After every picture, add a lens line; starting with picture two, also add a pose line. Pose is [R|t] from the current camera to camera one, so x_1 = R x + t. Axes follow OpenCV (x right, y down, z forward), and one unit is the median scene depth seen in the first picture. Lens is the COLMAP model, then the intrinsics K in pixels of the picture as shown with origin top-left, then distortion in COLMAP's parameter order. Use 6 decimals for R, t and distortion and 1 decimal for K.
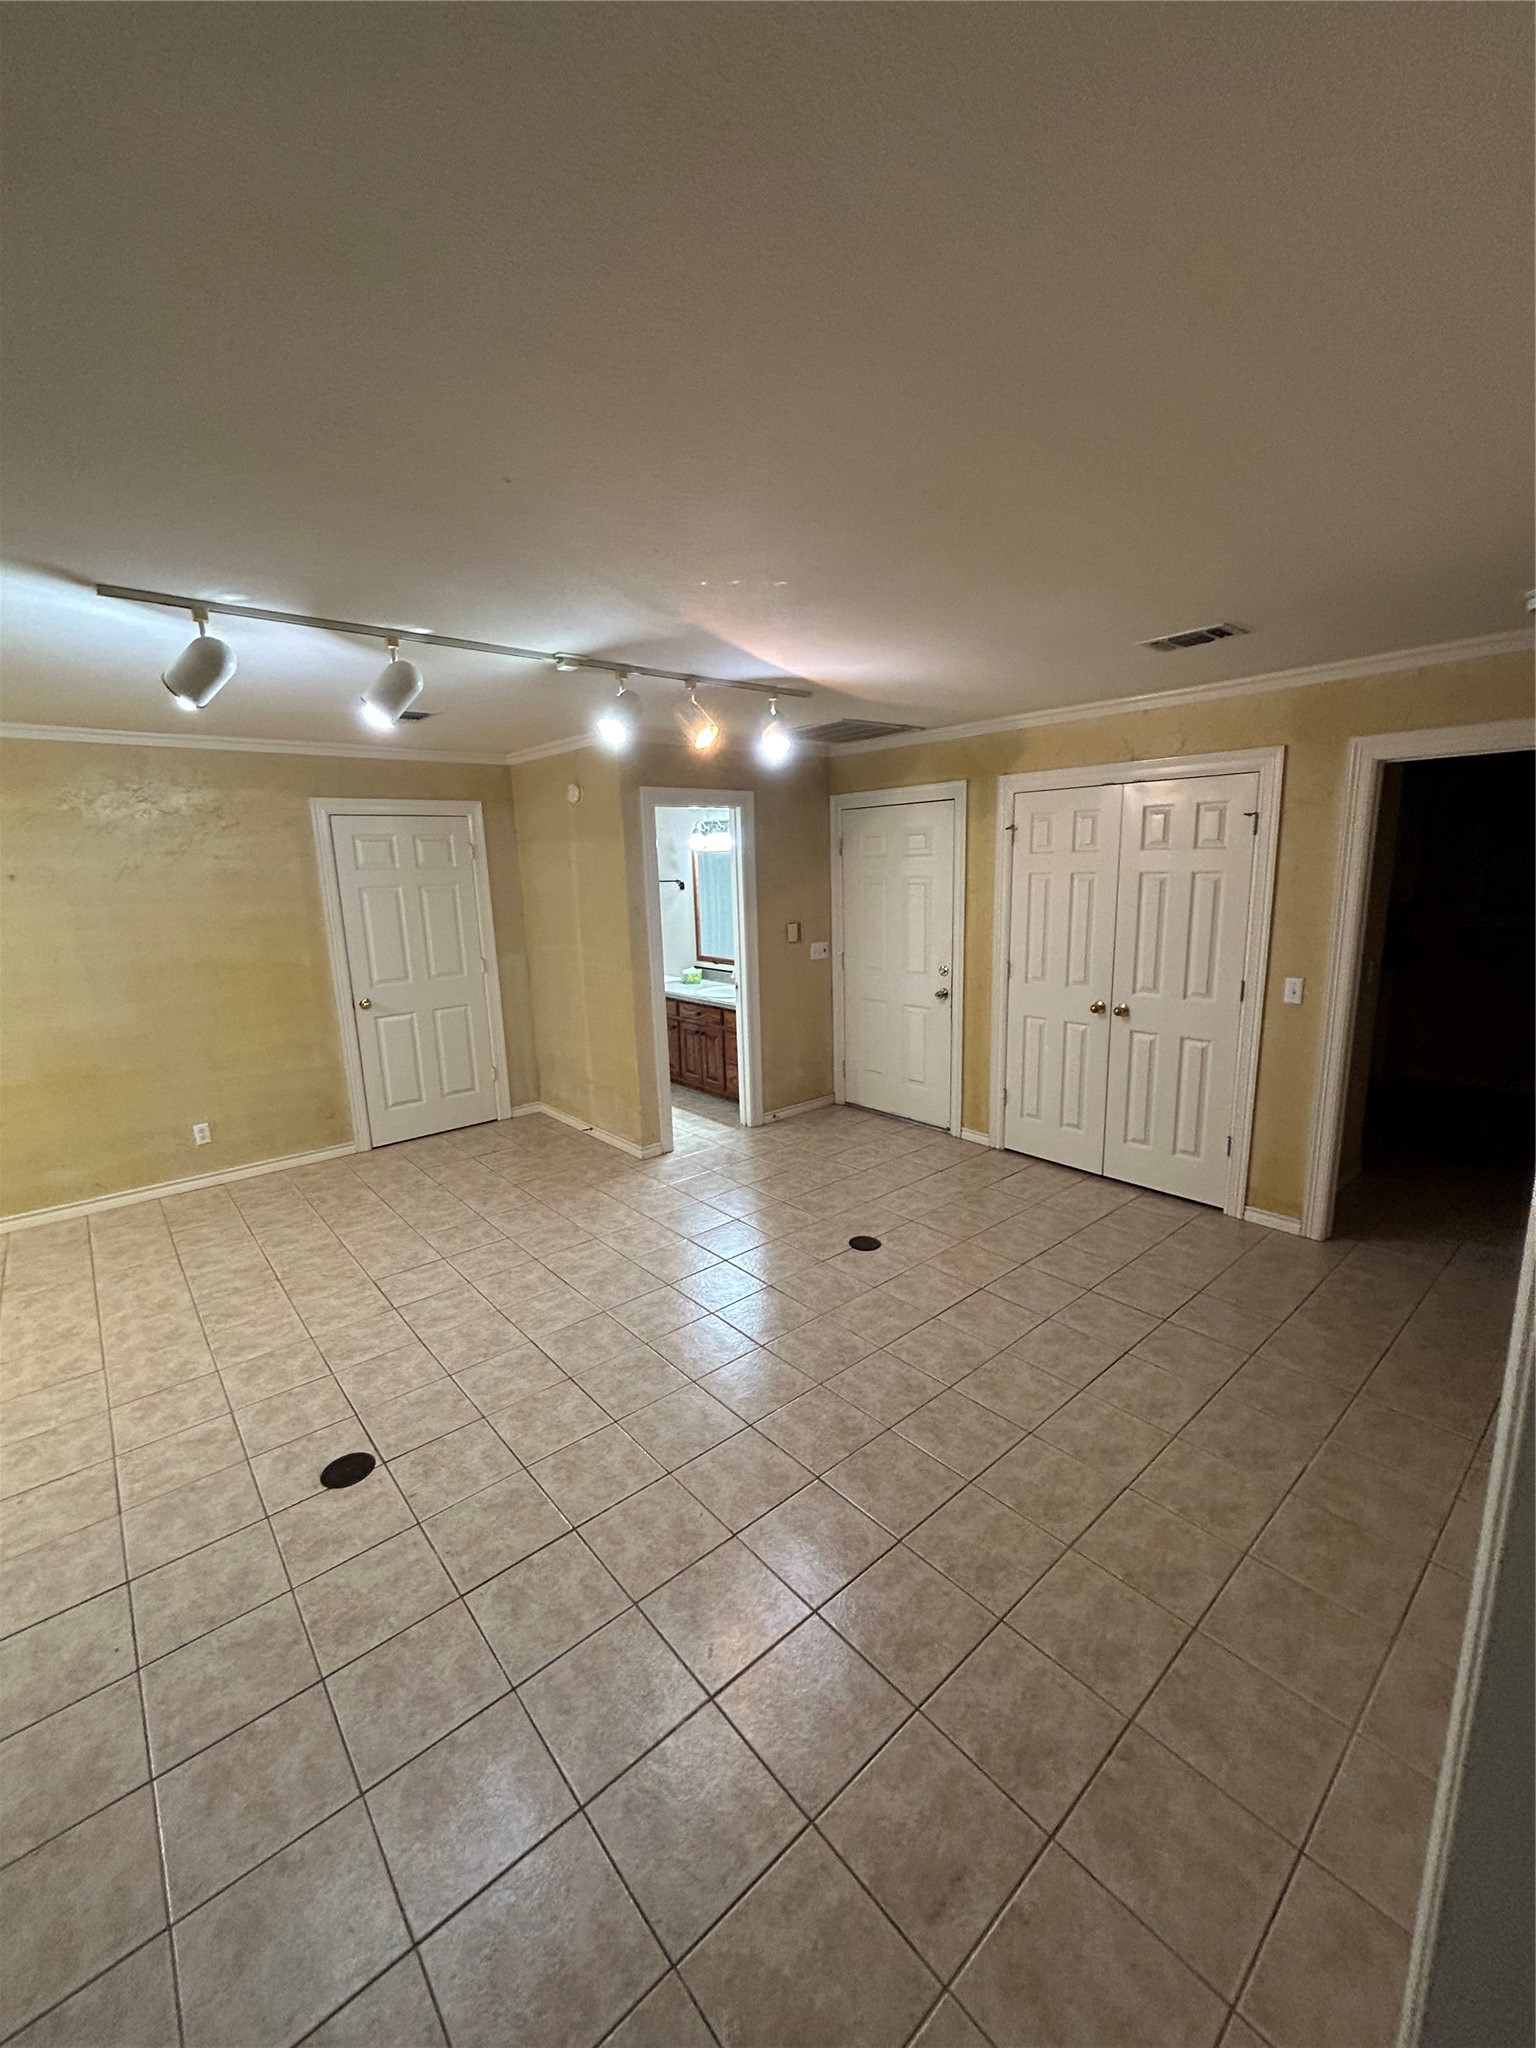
lens RADIAL K [[826.7, 0, 767.9], [0, 826.7, 1019.7], [0, 0, 1]] dist [0.002224, 0.002064]
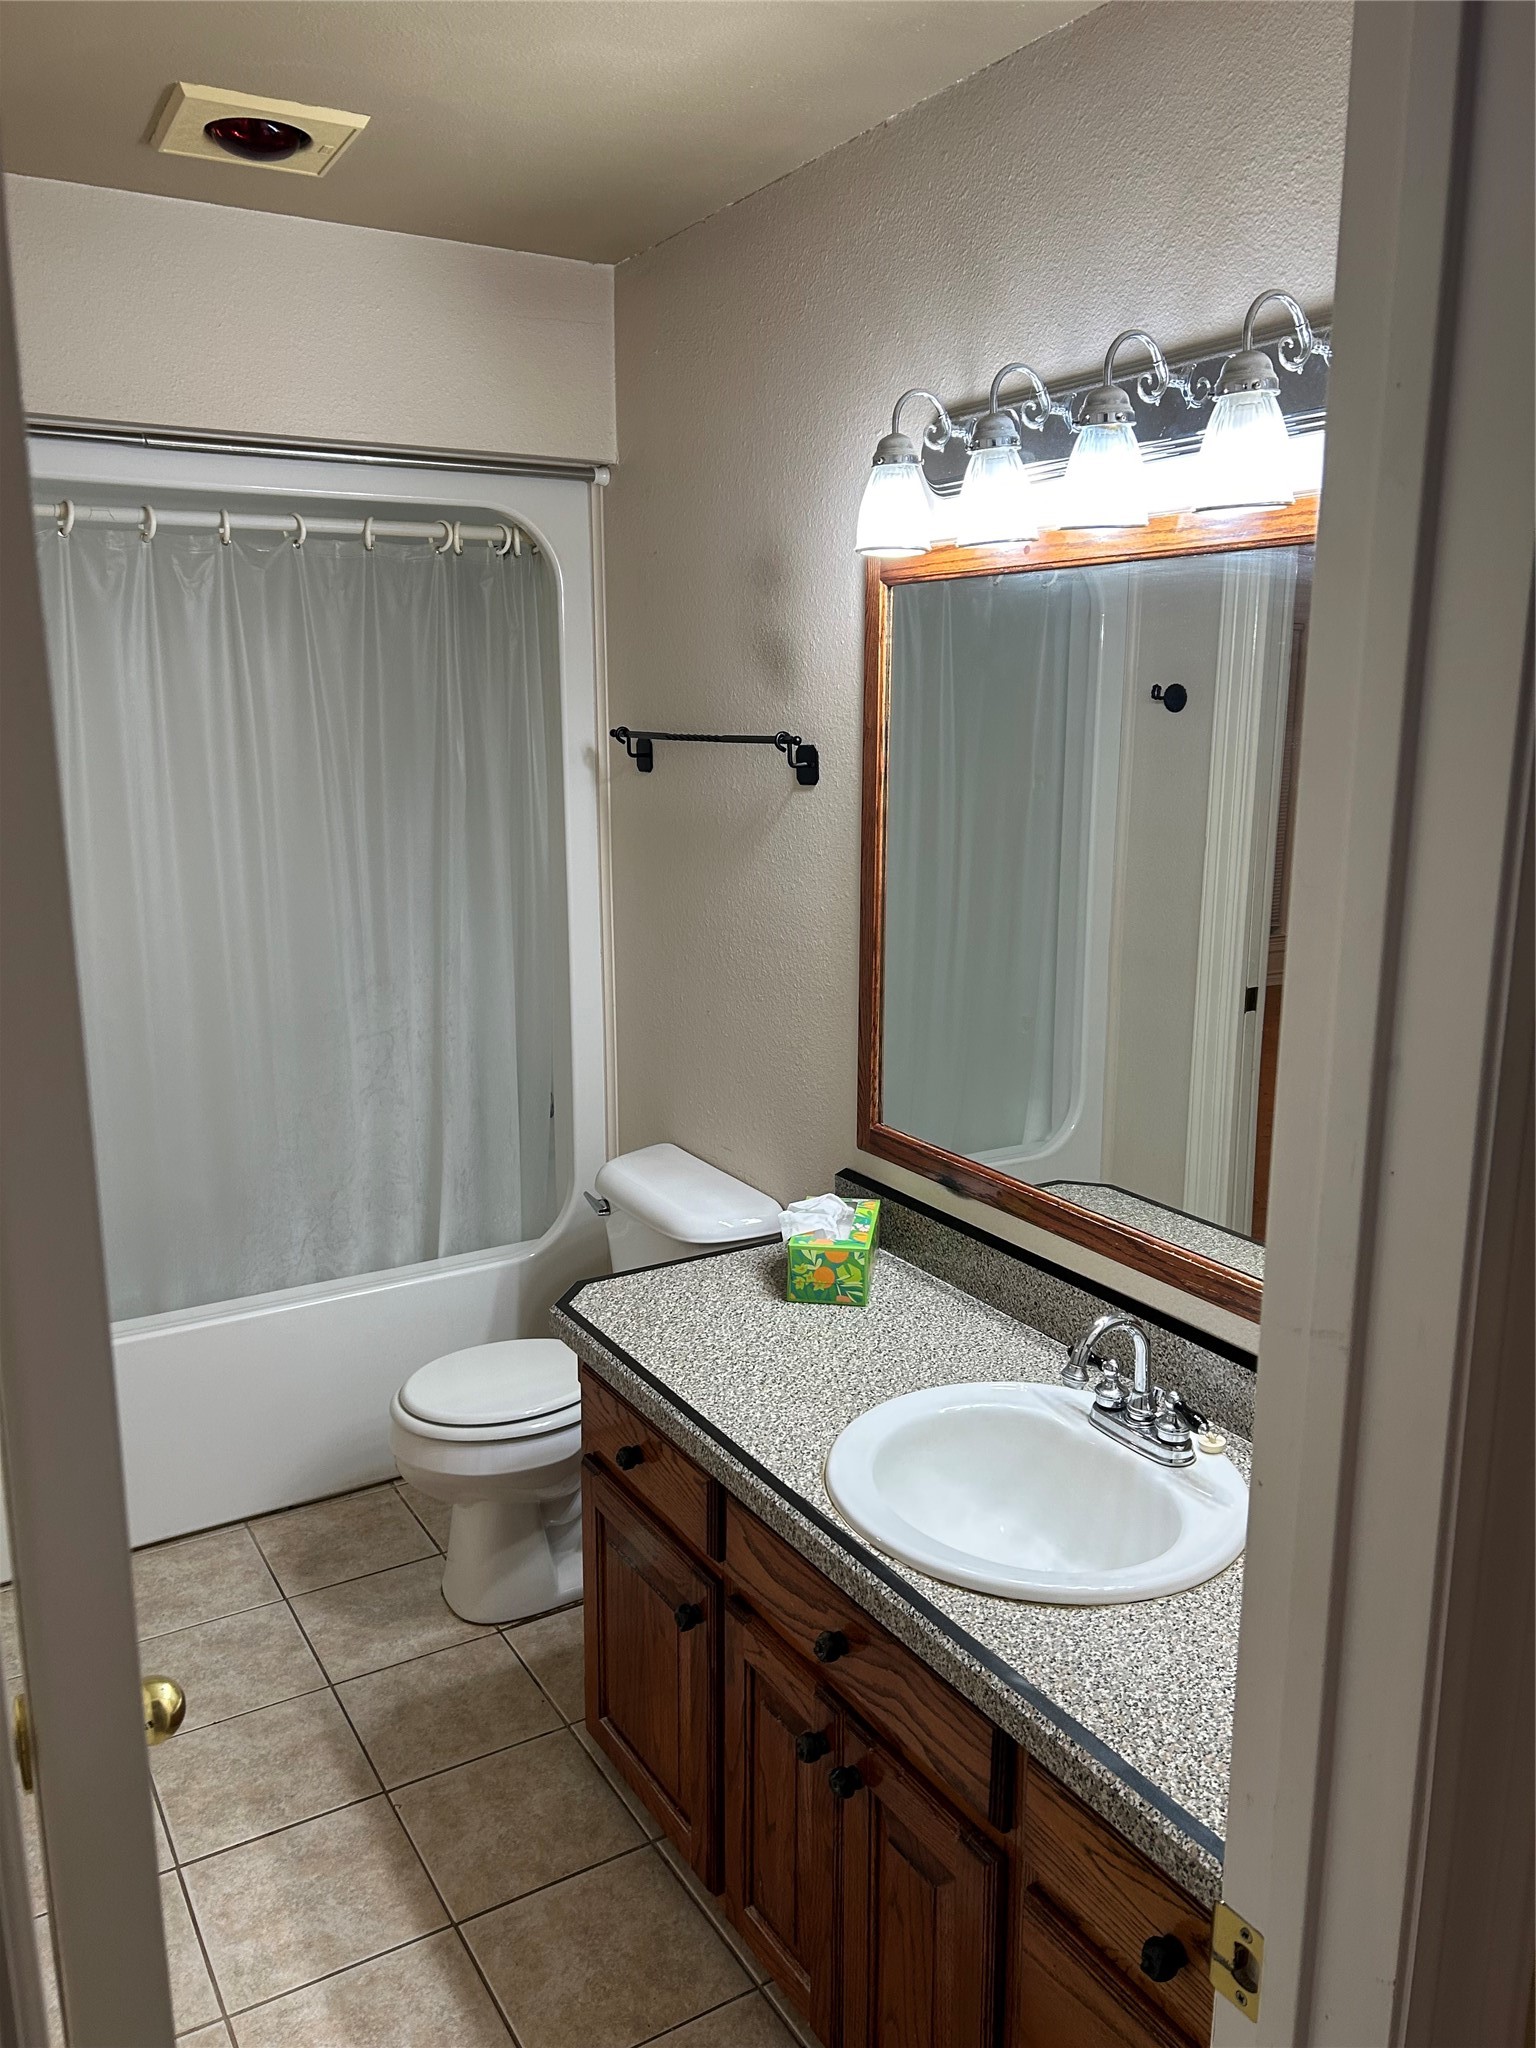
lens RADIAL K [[1537.5, 0, 758.2], [0, 1537.5, 1012.4], [0, 0, 1]] dist [0.027407, -0.040521]
pose [[0.984602, 0.061404, -0.163672, -0.052067], [-0.059553, 0.998094, 0.016201, -0.109341], [0.164355, -0.006204, 0.986382, 0.647150]]
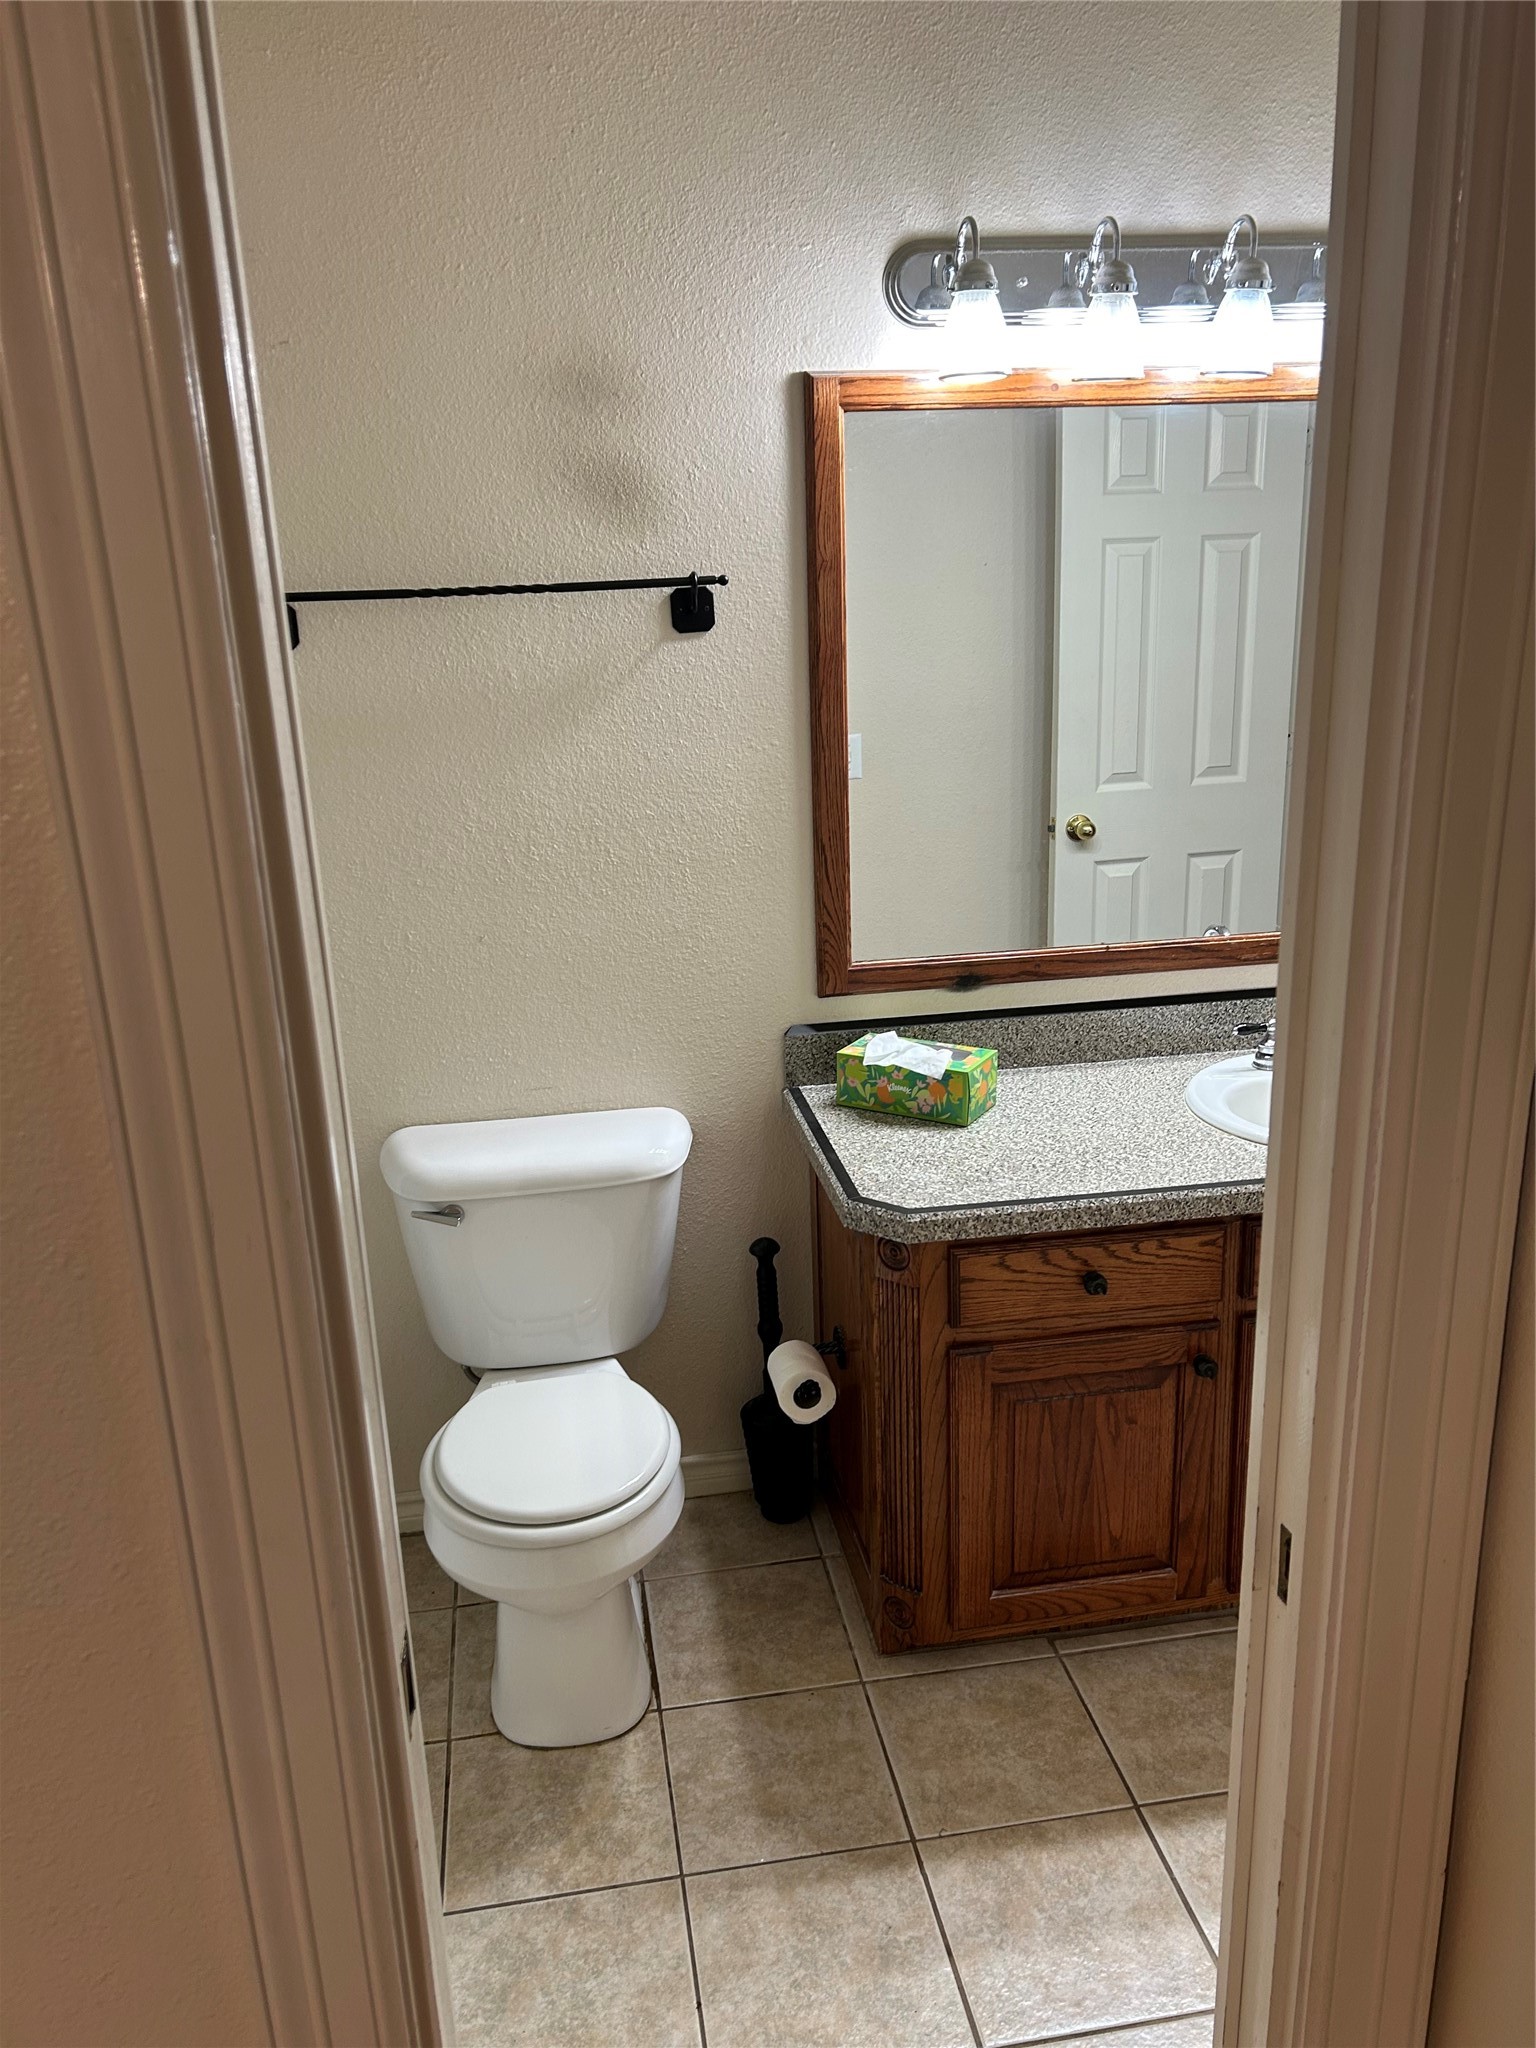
lens RADIAL K [[1537.5, 0, 765.6], [0, 1537.5, 1030.4], [0, 0, 1]] dist [0.027407, -0.040521]
pose [[0.527644, -0.234698, 0.816400, -0.404387], [0.183000, 0.969914, 0.160556, -0.126132], [-0.829520, 0.064685, 0.554719, 0.827511]]
